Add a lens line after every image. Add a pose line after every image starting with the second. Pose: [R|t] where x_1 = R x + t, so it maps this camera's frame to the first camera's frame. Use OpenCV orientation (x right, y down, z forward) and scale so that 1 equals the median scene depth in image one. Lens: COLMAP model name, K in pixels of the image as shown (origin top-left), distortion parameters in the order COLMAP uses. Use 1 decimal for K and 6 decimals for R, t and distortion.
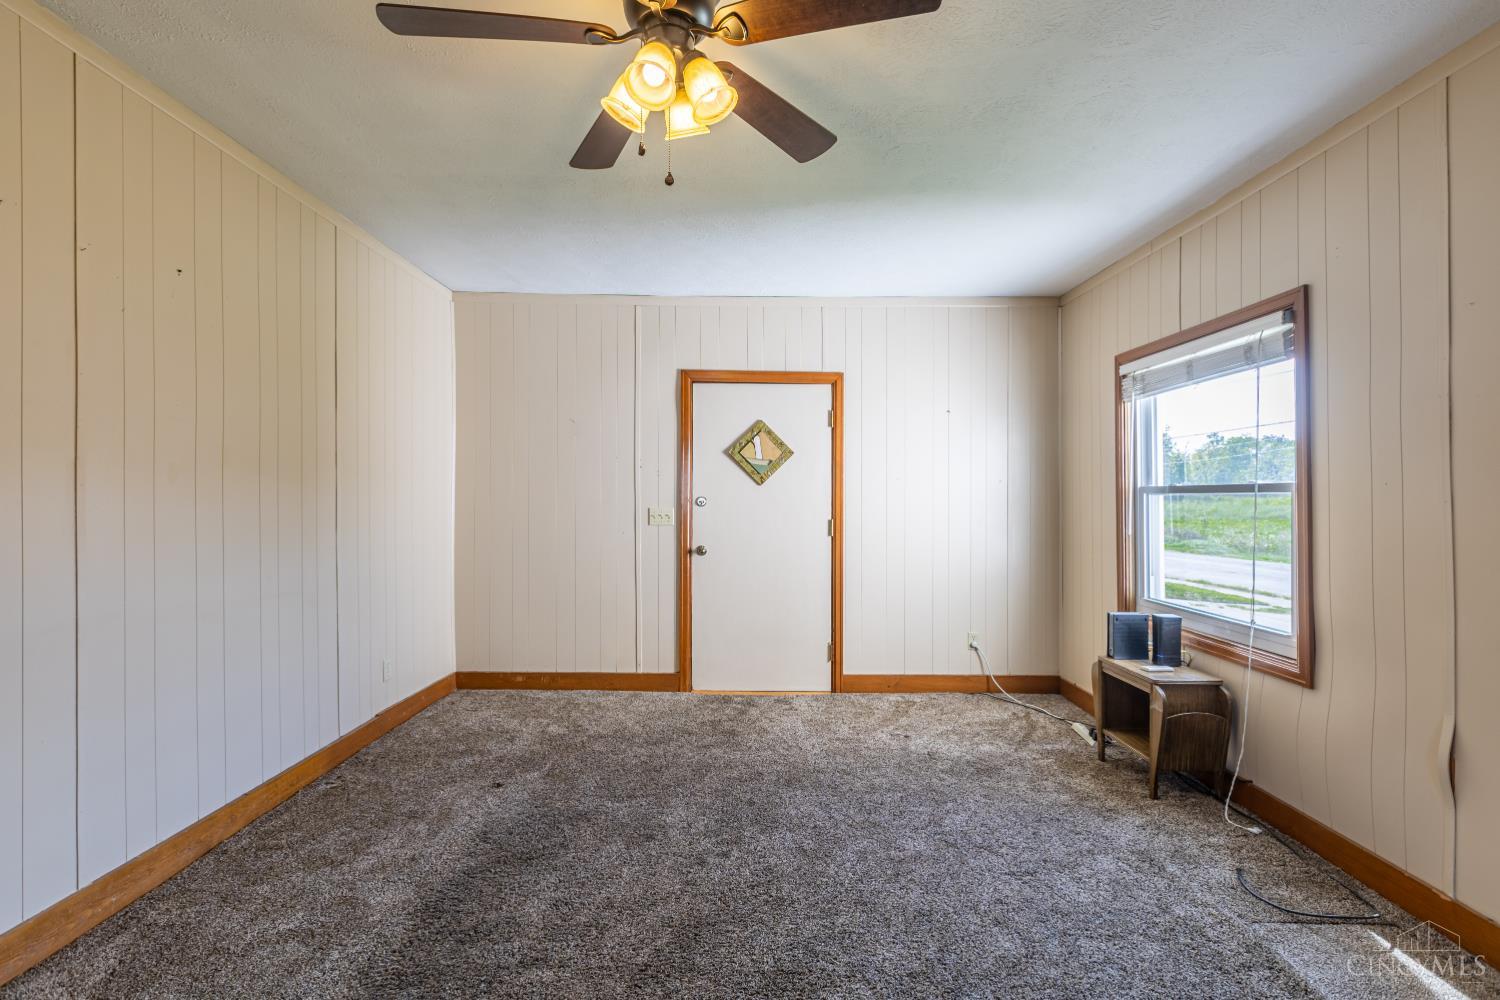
lens RADIAL K [[673.7, 0, 743.7], [0, 673.7, 500.6], [0, 0, 1]] dist [0.001946, -0.000884]
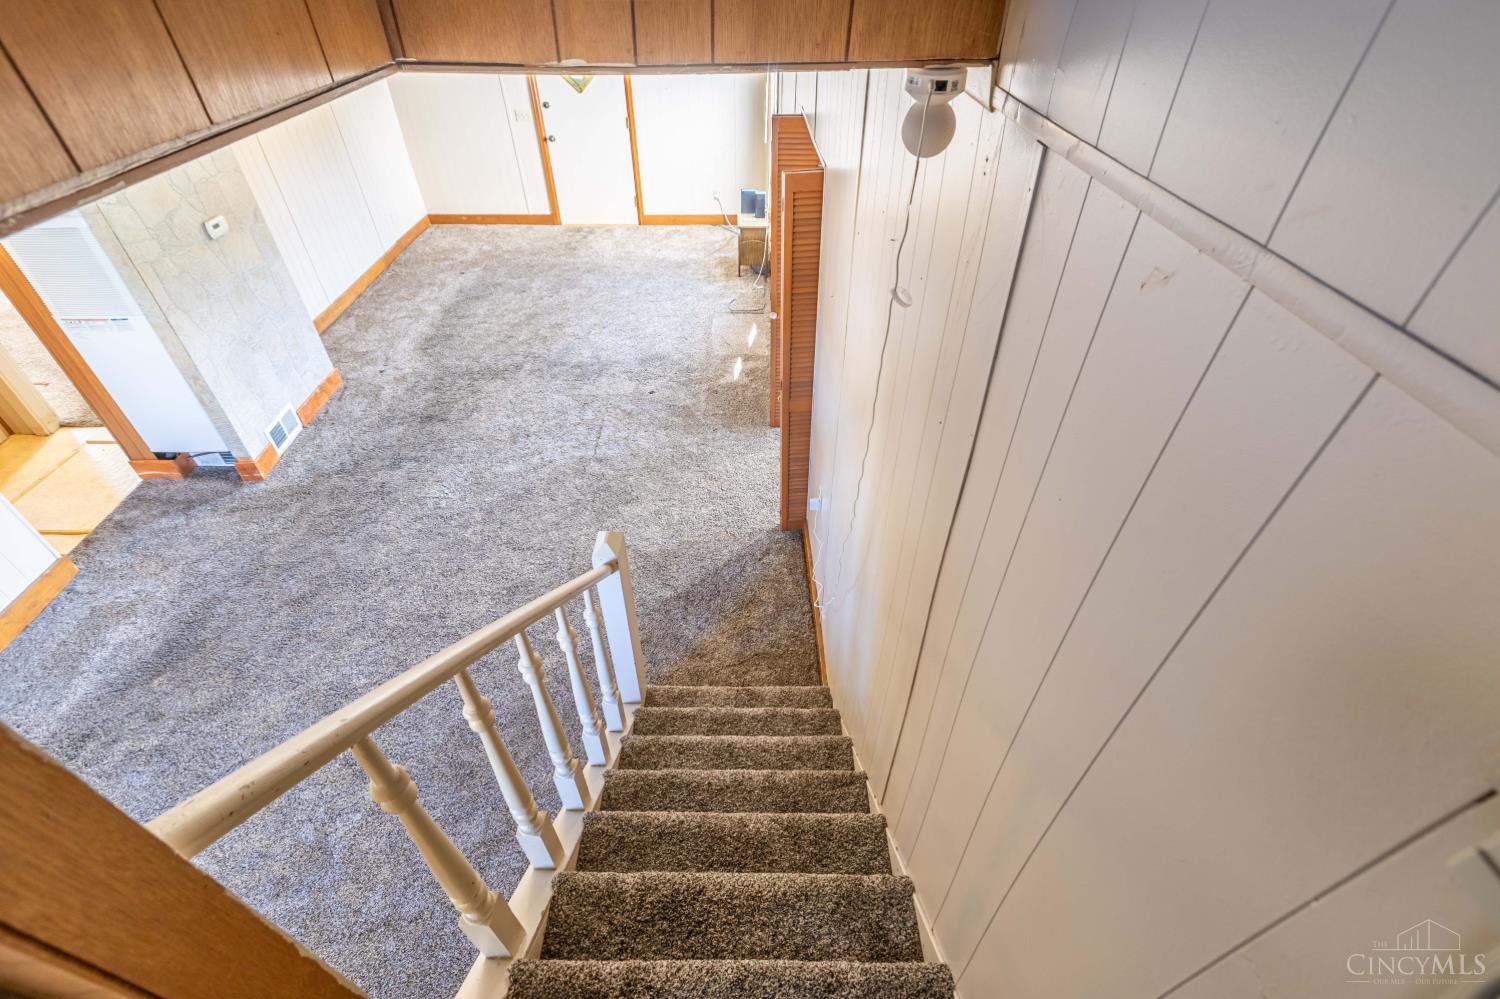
lens RADIAL K [[667.1, 0, 745.8], [0, 667.1, 505.2], [0, 0, 1]] dist [0.003681, 0.000206]
pose [[0.999796, -0.012622, 0.015748, 0.396200], [-0.000820, 0.754233, 0.656606, -0.342261], [-0.020166, -0.656485, 0.754069, -0.899727]]
